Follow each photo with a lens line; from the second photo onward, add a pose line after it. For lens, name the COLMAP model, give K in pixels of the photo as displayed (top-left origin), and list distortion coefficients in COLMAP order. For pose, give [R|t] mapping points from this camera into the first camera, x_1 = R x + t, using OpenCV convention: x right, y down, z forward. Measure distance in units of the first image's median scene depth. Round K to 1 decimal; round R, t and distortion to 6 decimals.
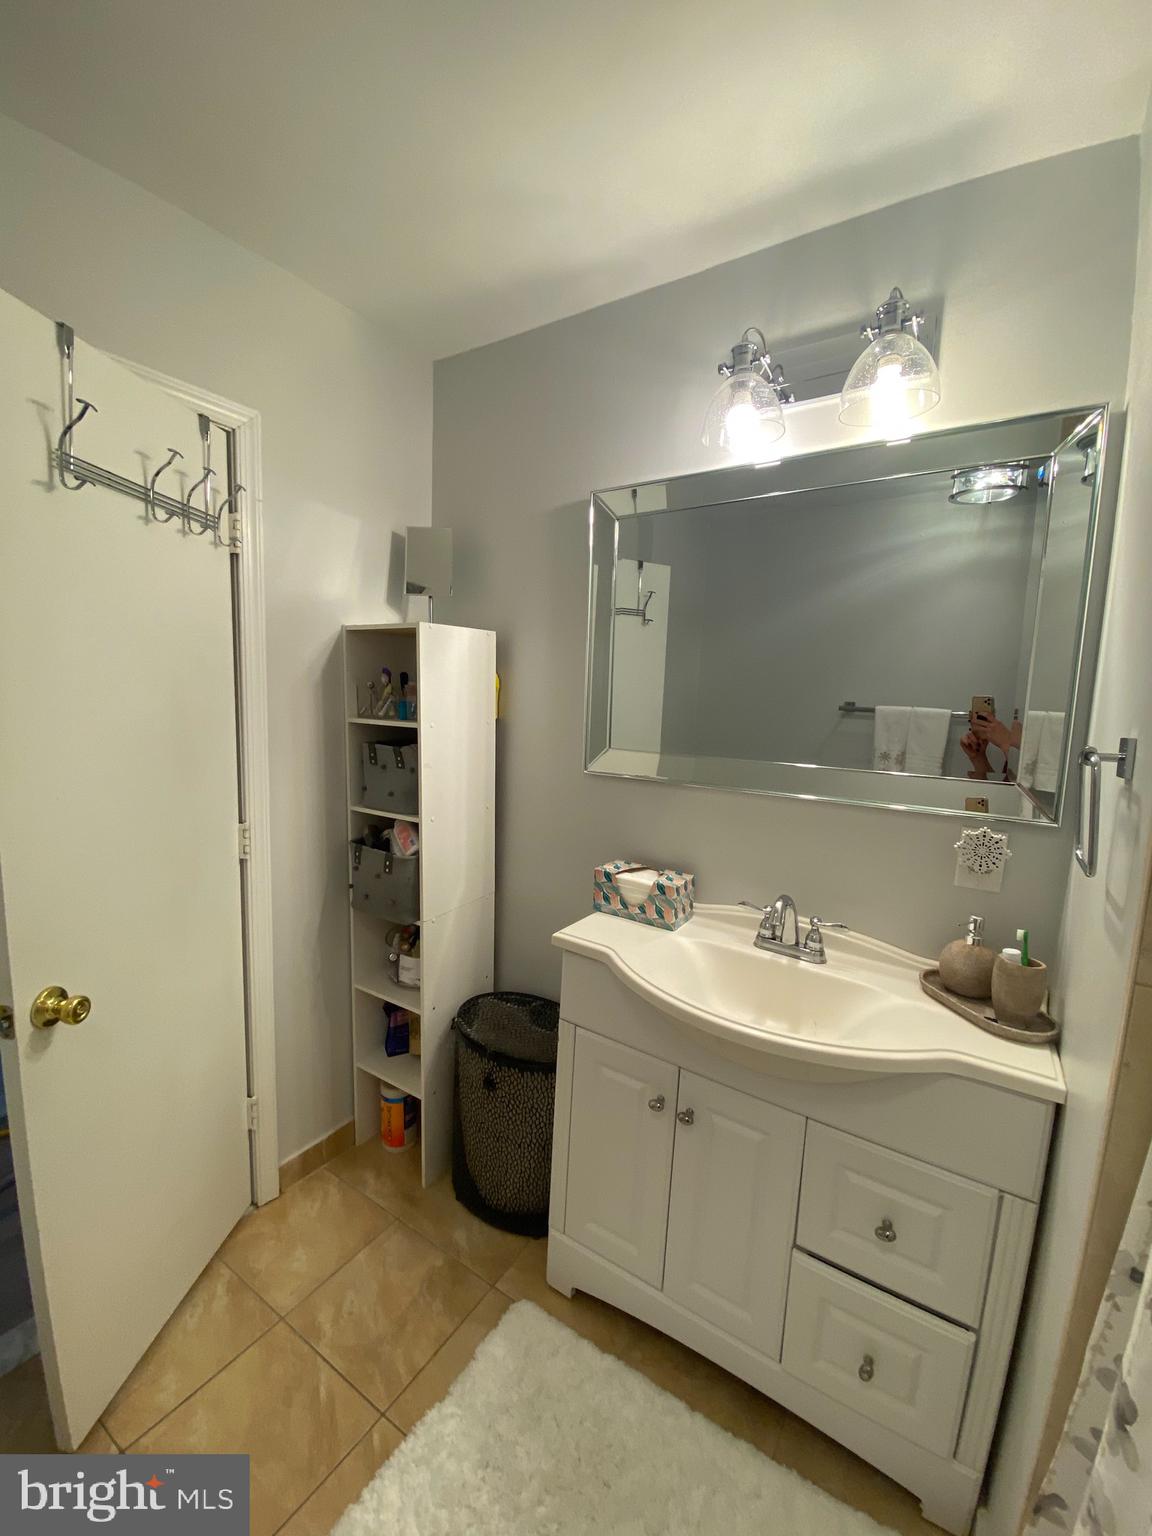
lens RADIAL K [[620.8, 0, 575.4], [0, 620.8, 763.2], [0, 0, 1]] dist [0.022700, -0.021655]
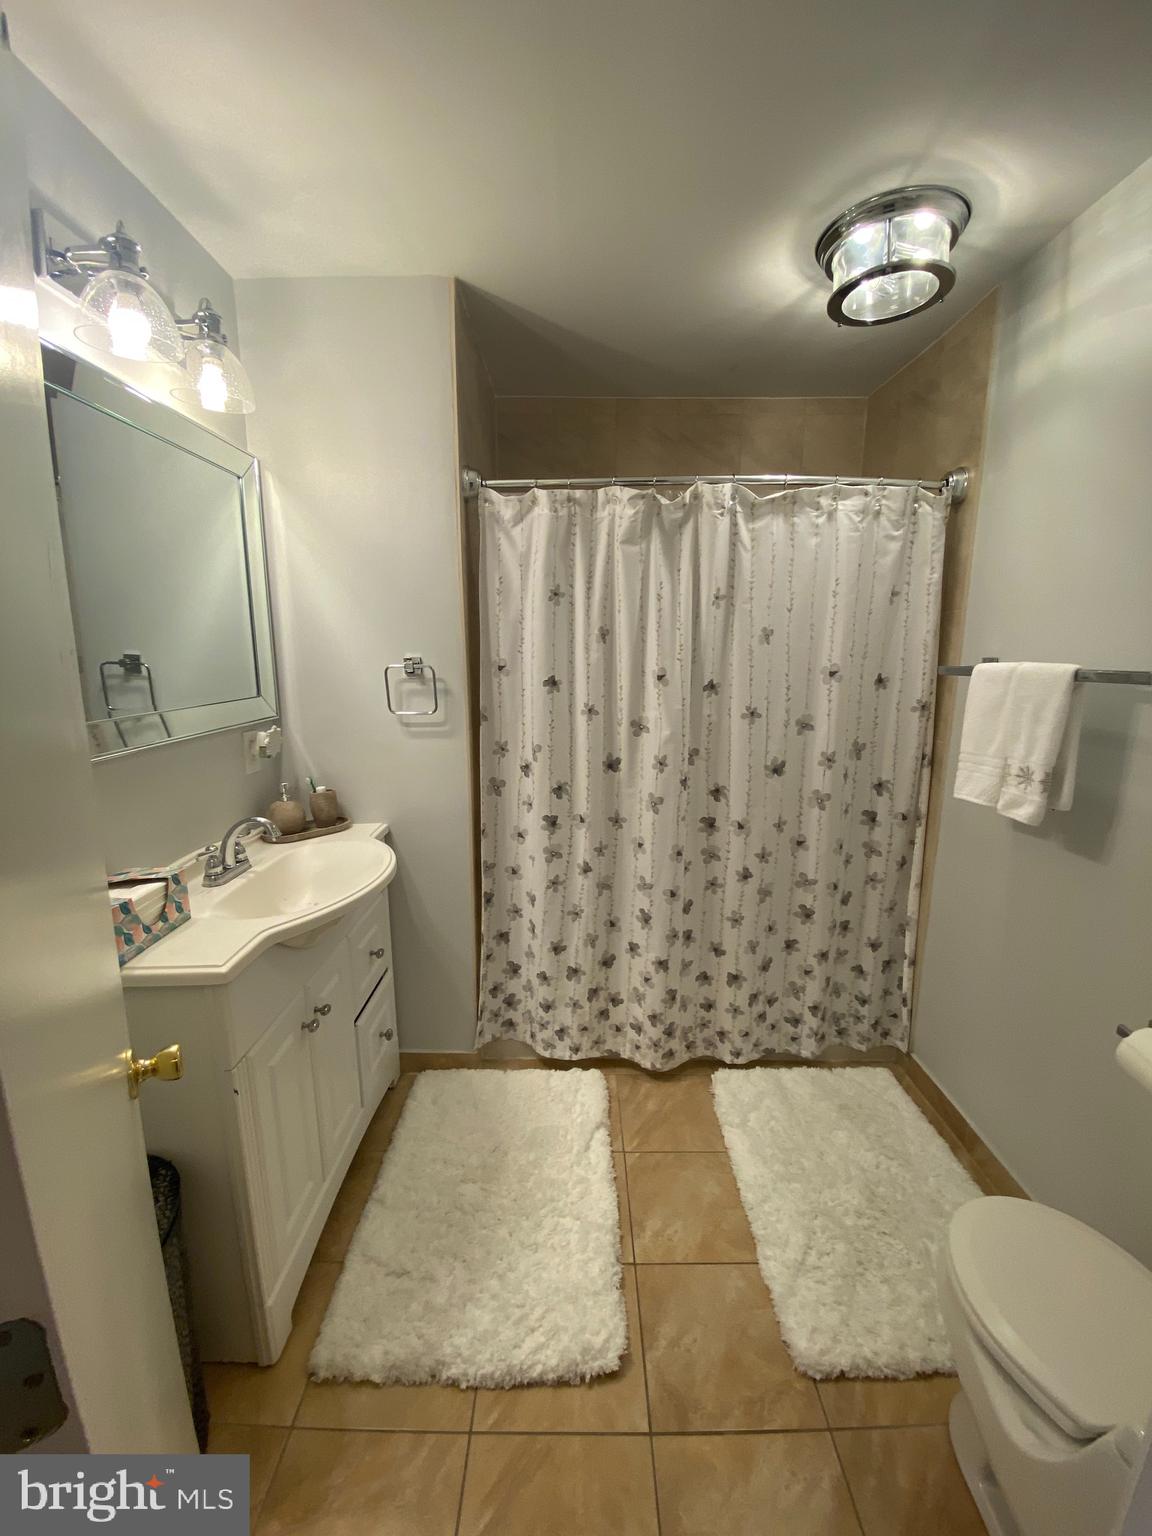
lens RADIAL K [[620.8, 0, 575.4], [0, 620.8, 763.2], [0, 0, 1]] dist [0.022700, -0.021655]
pose [[-0.537809, -0.195784, 0.820018, -0.818166], [0.073703, 0.958019, 0.277070, -0.144049], [-0.839839, 0.209449, -0.500802, 0.941587]]
